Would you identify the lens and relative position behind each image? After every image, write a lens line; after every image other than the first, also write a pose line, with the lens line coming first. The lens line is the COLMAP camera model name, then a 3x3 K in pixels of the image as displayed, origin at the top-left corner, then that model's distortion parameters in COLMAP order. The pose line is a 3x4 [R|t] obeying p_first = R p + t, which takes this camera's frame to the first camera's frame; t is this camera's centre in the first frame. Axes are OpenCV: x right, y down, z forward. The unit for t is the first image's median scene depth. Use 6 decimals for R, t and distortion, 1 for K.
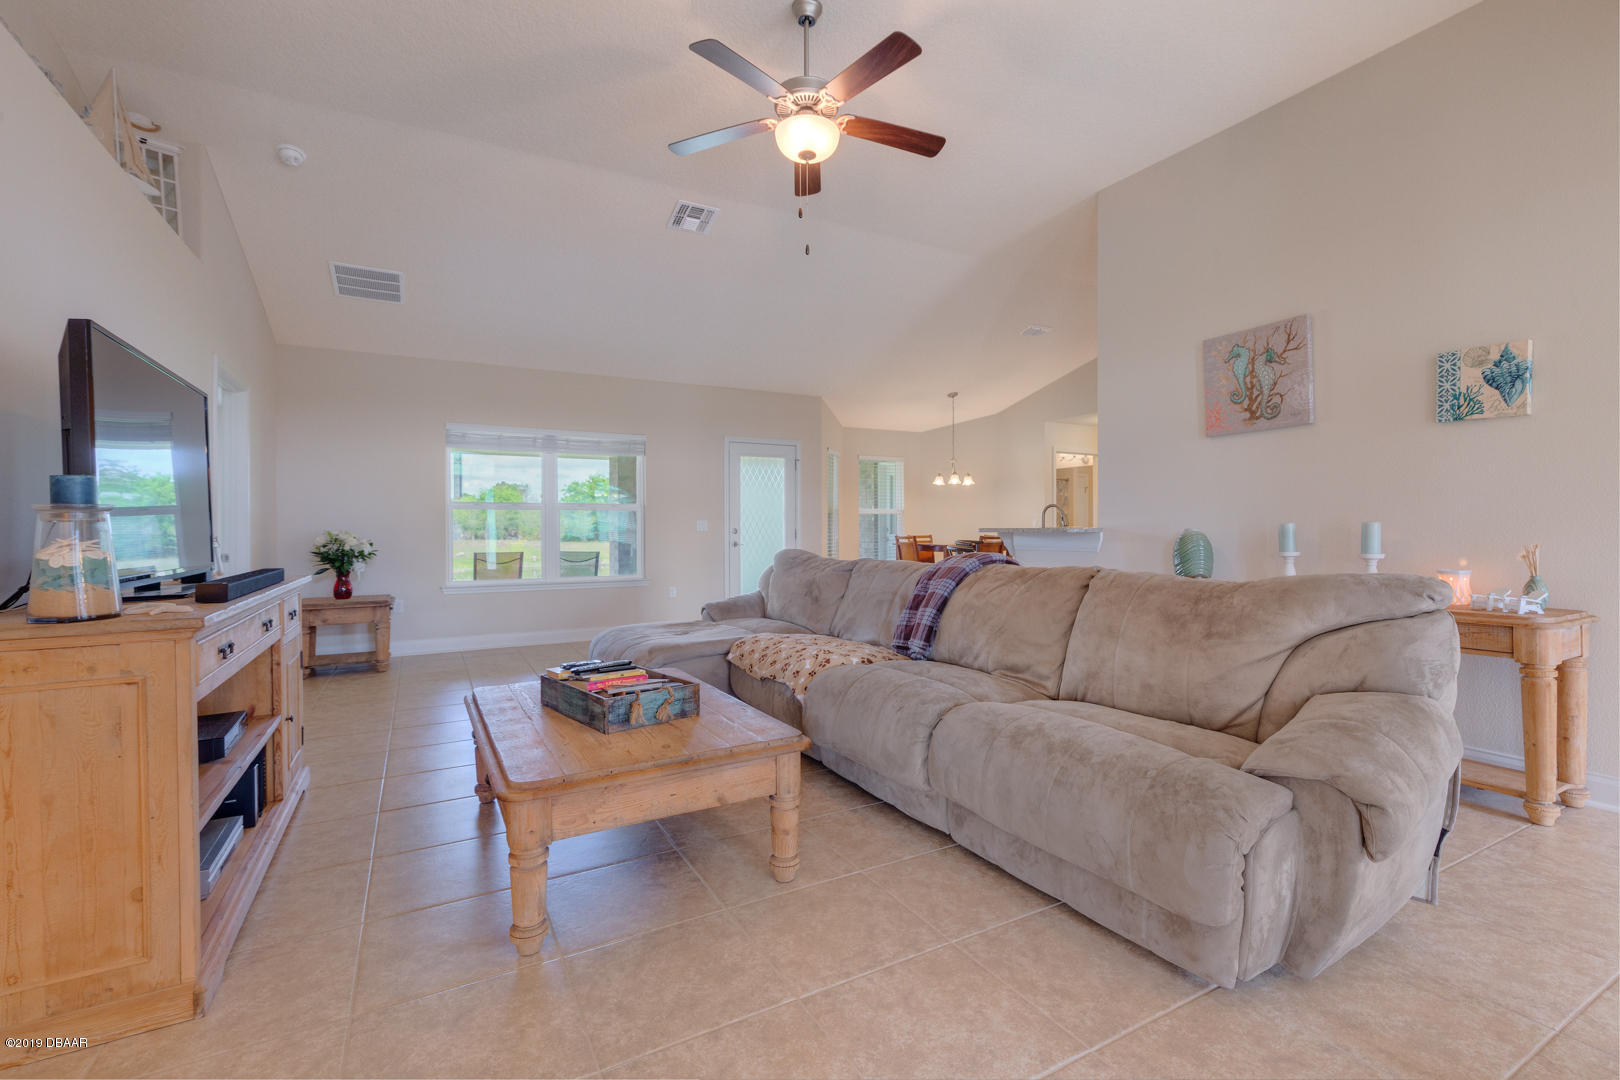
lens RADIAL K [[737.3, 0, 808.5], [0, 737.3, 534.6], [0, 0, 1]] dist [0.002279, -0.000569]
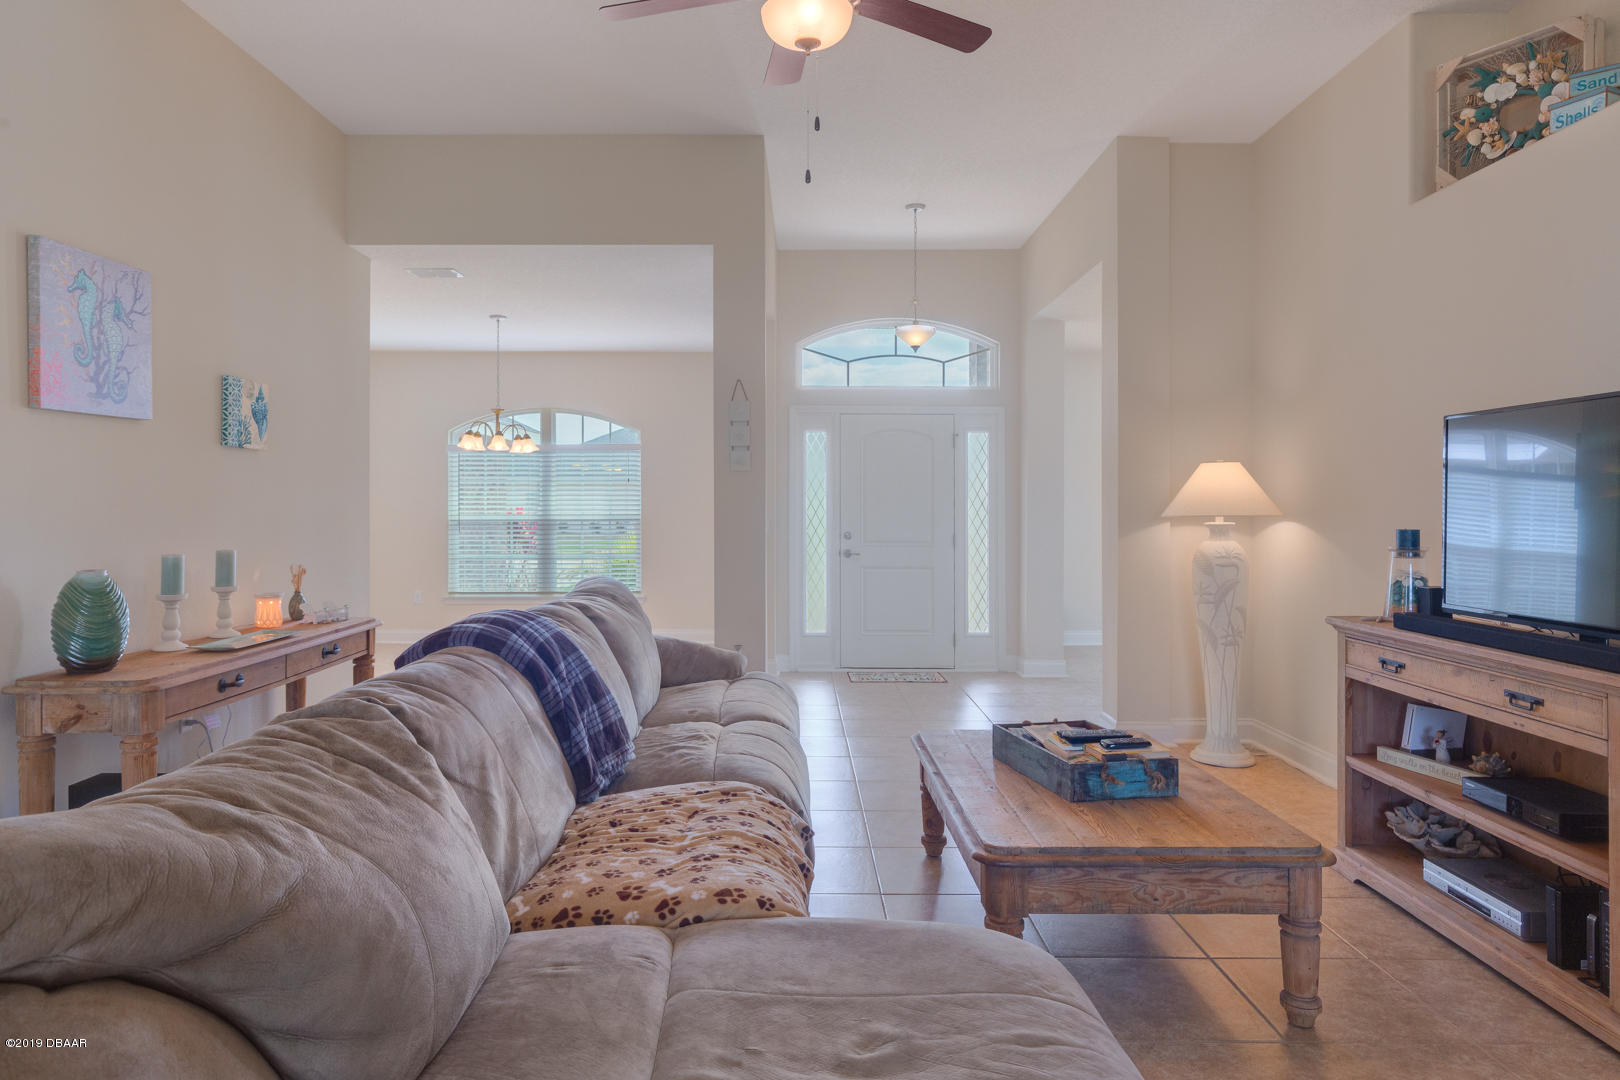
lens RADIAL K [[977.3, 0, 810.1], [0, 977.3, 534.2], [0, 0, 1]] dist [0.033204, -0.004930]
pose [[-0.871545, -0.006283, 0.490276, -0.371892], [0.008378, 0.999581, 0.027702, -0.054974], [-0.490245, 0.028251, -0.871127, 1.467485]]
